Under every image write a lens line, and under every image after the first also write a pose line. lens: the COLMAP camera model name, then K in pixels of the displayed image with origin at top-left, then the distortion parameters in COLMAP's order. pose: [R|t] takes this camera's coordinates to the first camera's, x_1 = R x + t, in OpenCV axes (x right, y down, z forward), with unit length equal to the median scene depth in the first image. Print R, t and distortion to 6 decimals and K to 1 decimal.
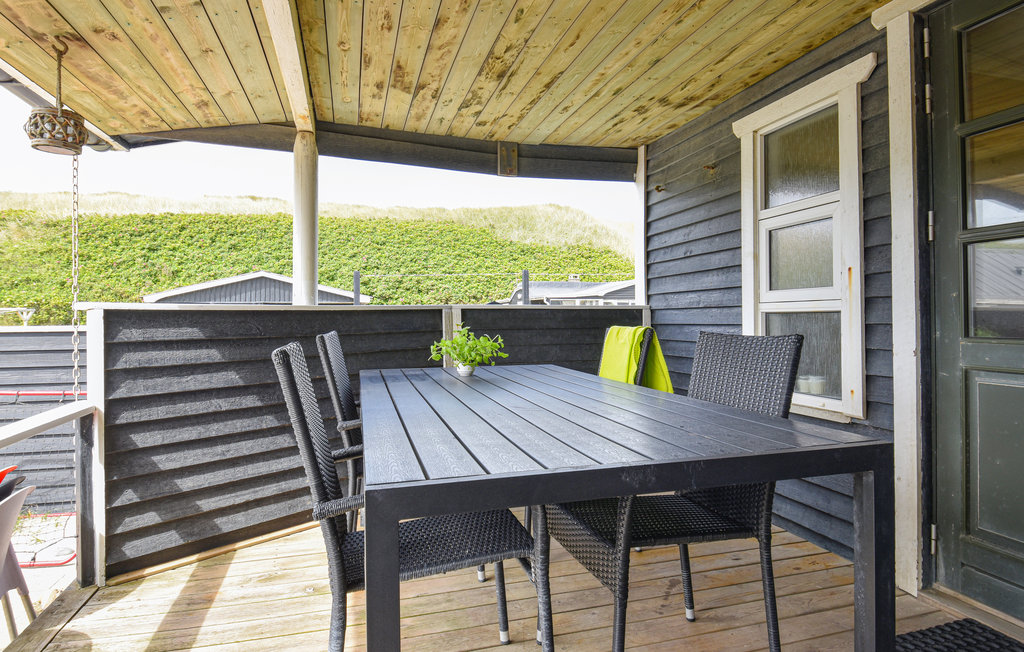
lens RADIAL K [[583.4, 0, 515.1], [0, 583.4, 320.4], [0, 0, 1]] dist [0.007632, 0.000564]
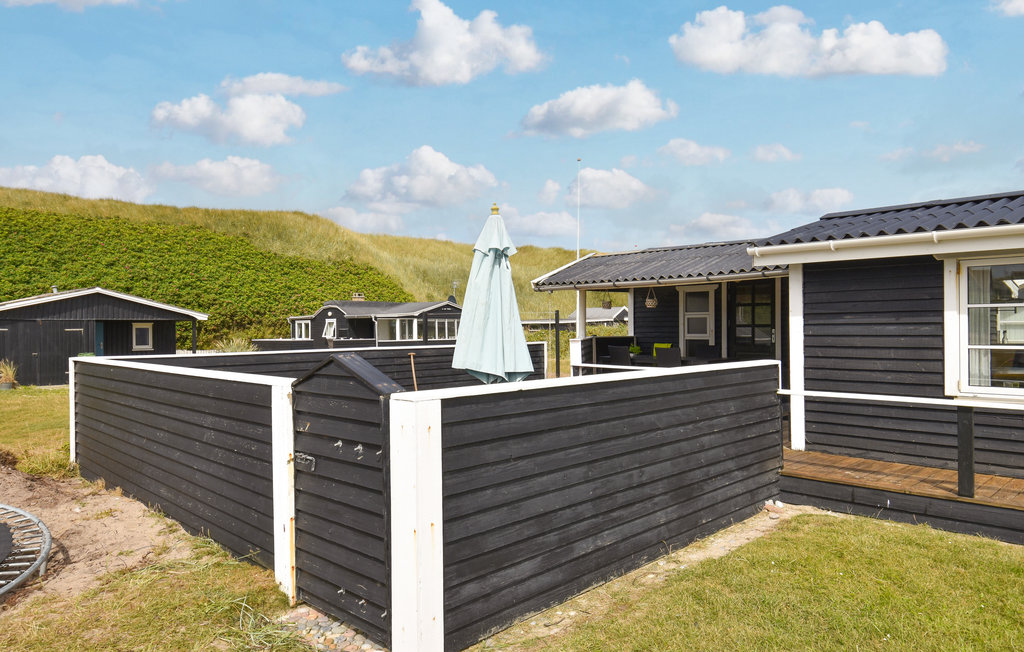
lens RADIAL K [[683.2, 0, 512.2], [0, 683.2, 325.2], [0, 0, 1]] dist [-0.008179, -0.002431]
pose [[0.876941, 0.006331, 0.480556, -0.245043], [-0.000786, 0.999931, -0.011740, -0.005316], [-0.480597, 0.009917, 0.876885, -0.209660]]
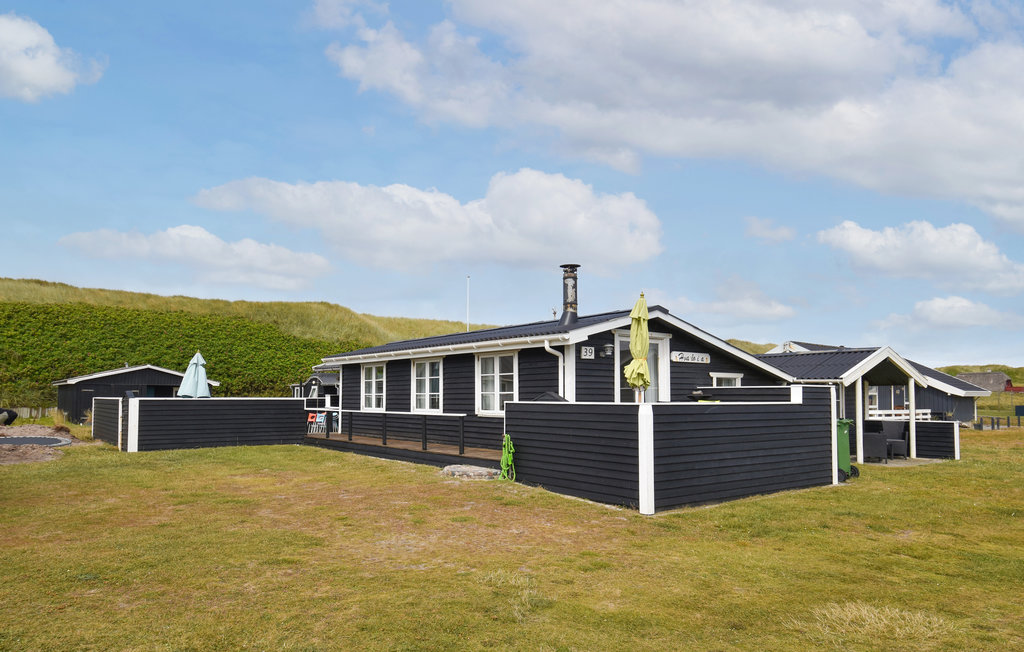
lens RADIAL K [[683.2, 0, 512.1], [0, 683.2, 328.4], [0, 0, 1]] dist [-0.008179, -0.002431]
pose [[0.927047, 0.047117, 0.371973, -0.145064], [-0.006276, 0.993884, -0.110251, 0.008722], [-0.374893, 0.099873, 0.921673, -0.652910]]
